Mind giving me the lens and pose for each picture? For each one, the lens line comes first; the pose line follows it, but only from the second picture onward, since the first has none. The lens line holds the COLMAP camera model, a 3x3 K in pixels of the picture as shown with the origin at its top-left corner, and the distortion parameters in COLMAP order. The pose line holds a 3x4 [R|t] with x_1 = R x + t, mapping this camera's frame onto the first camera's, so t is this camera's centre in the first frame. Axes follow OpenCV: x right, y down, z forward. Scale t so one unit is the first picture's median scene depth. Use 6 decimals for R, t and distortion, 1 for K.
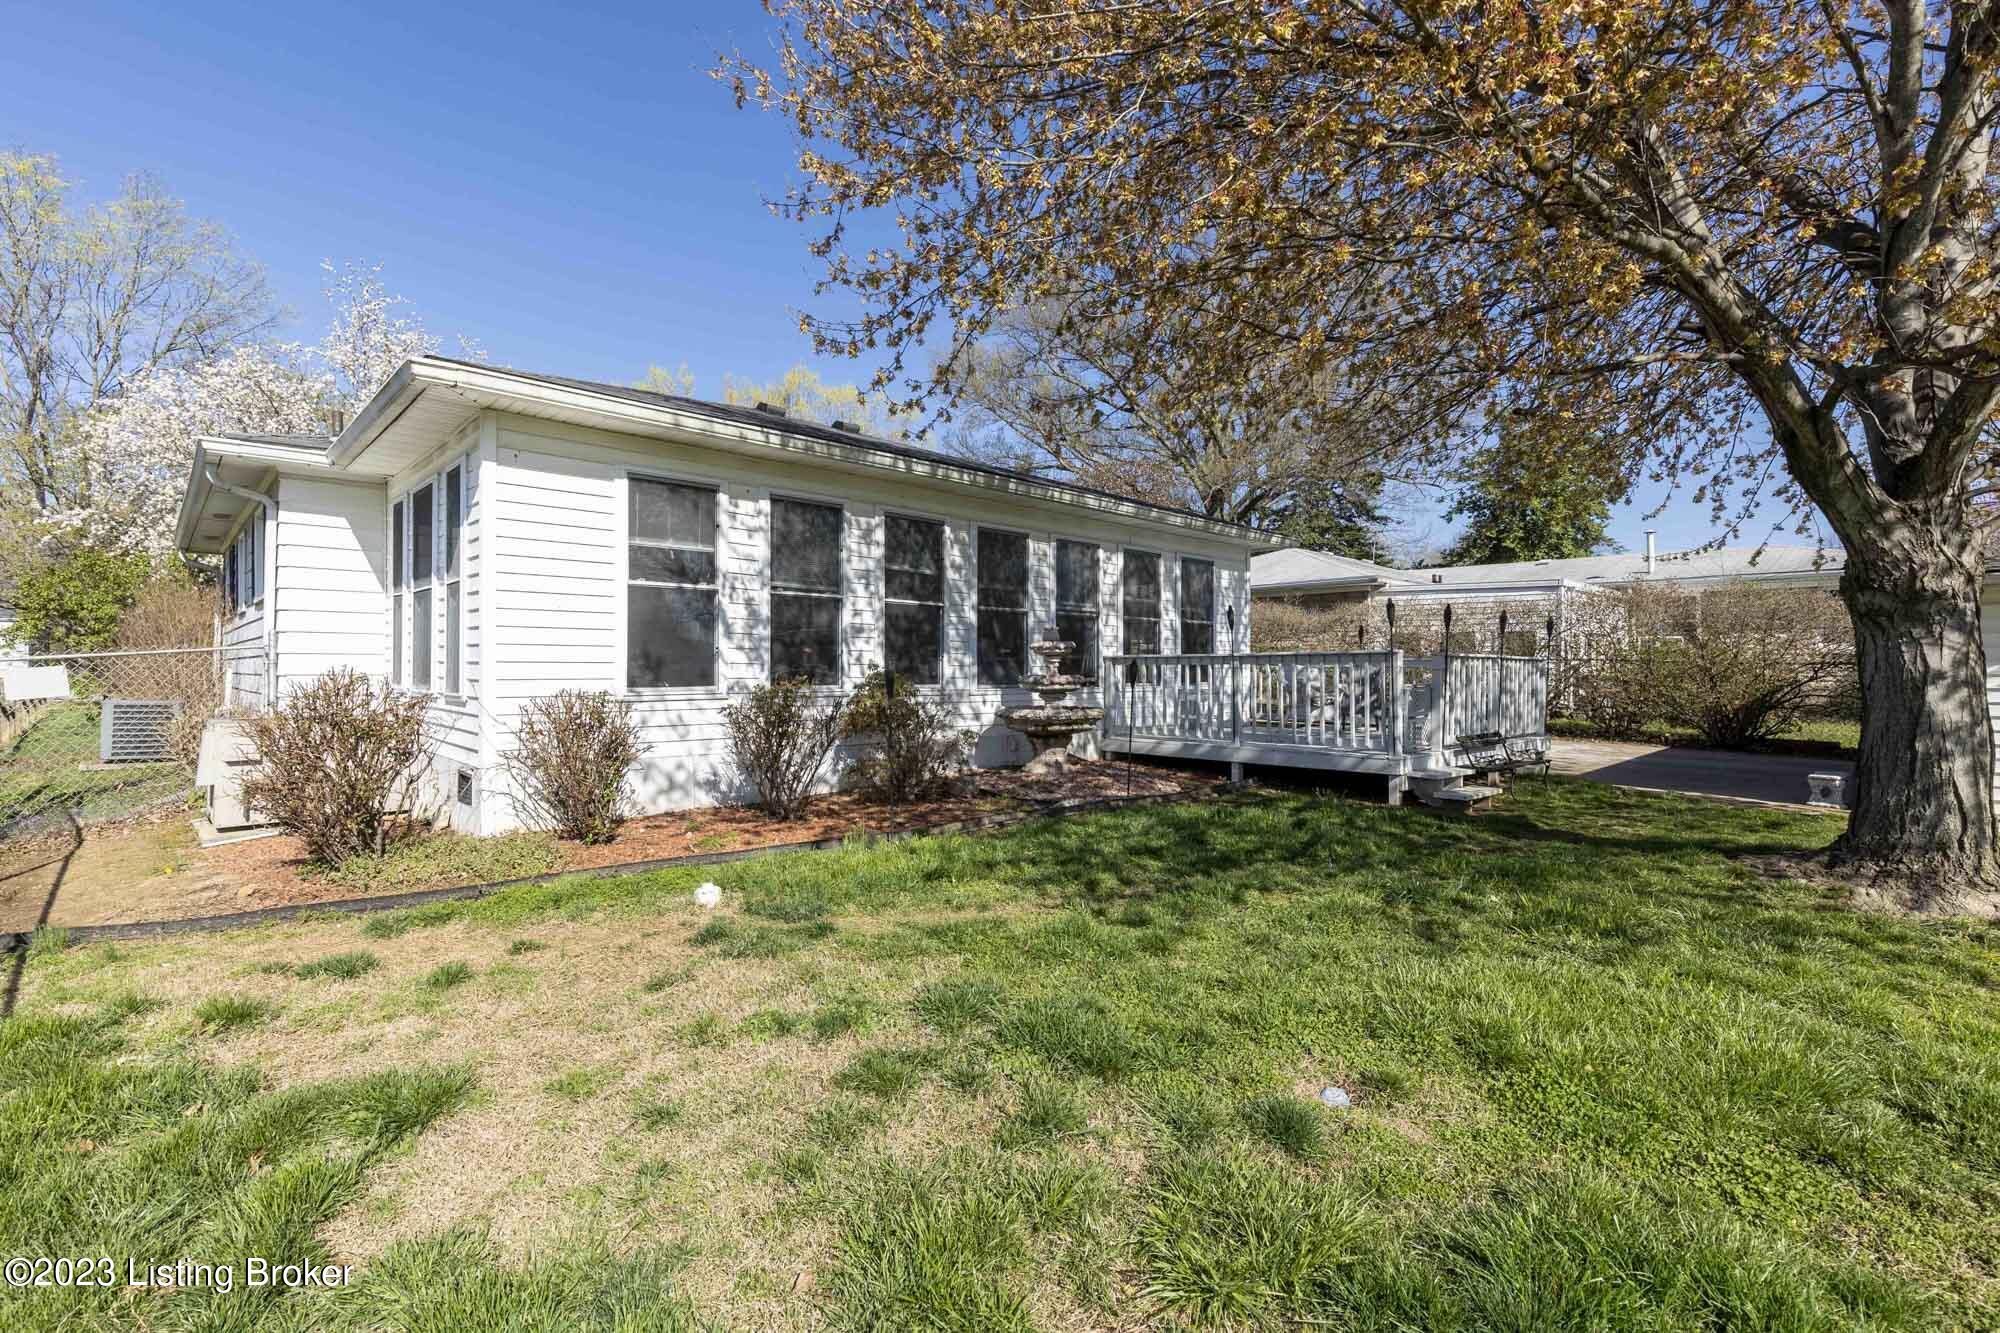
lens RADIAL K [[916.0, 0, 1008.3], [0, 916.0, 663.6], [0, 0, 1]] dist [0.005300, 0.000547]
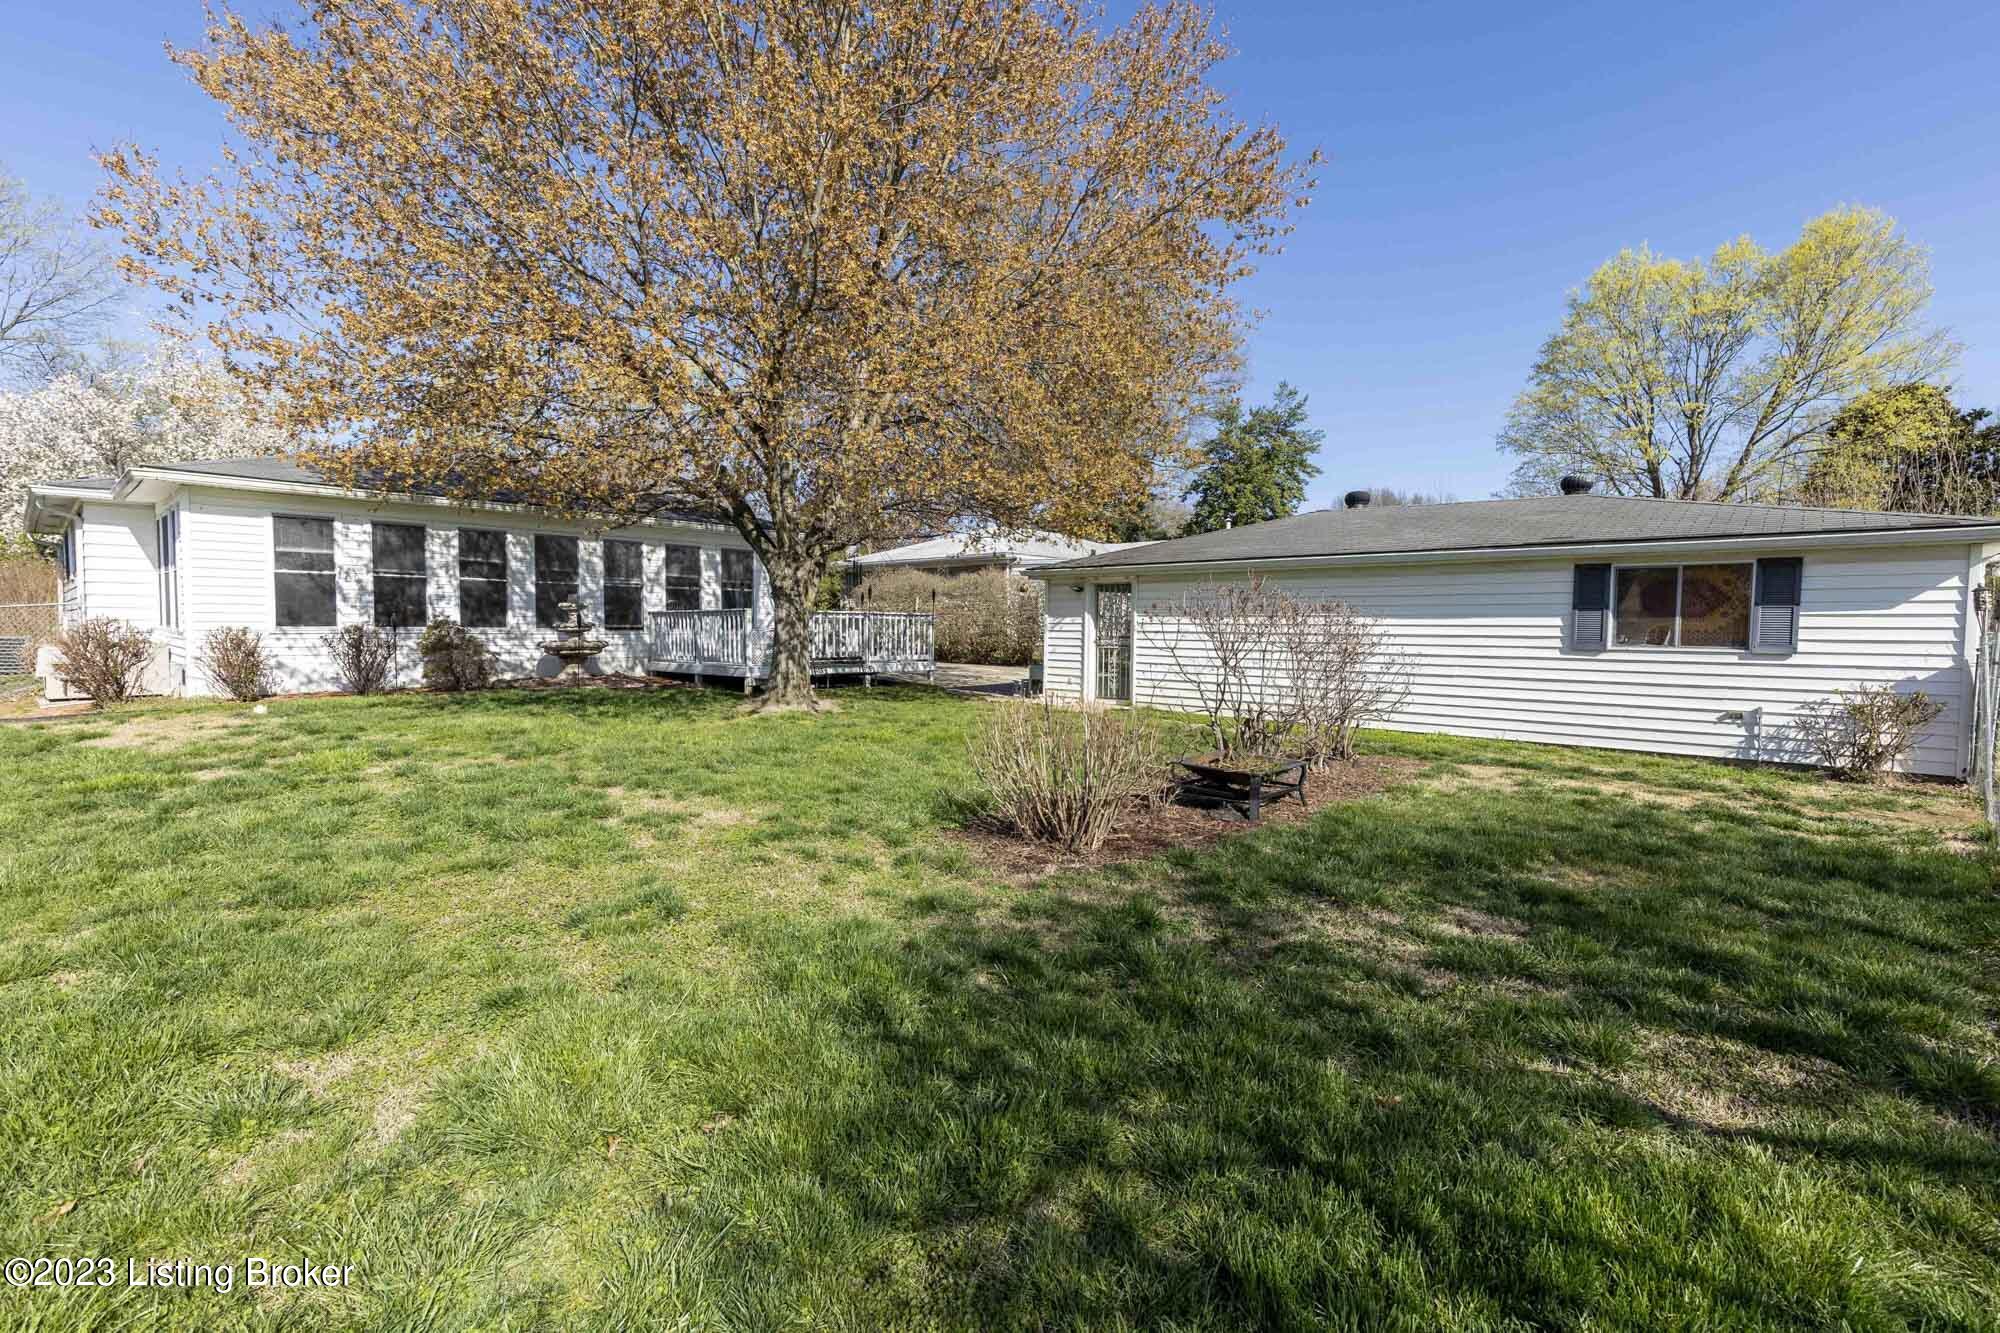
lens RADIAL K [[916.0, 0, 1008.1], [0, 916.0, 669.7], [0, 0, 1]] dist [0.005300, 0.000547]
pose [[0.997537, -0.000241, 0.070138, 0.797139], [-0.003485, 0.998589, 0.052992, 0.006117], [-0.070052, -0.053106, 0.996129, -0.835554]]
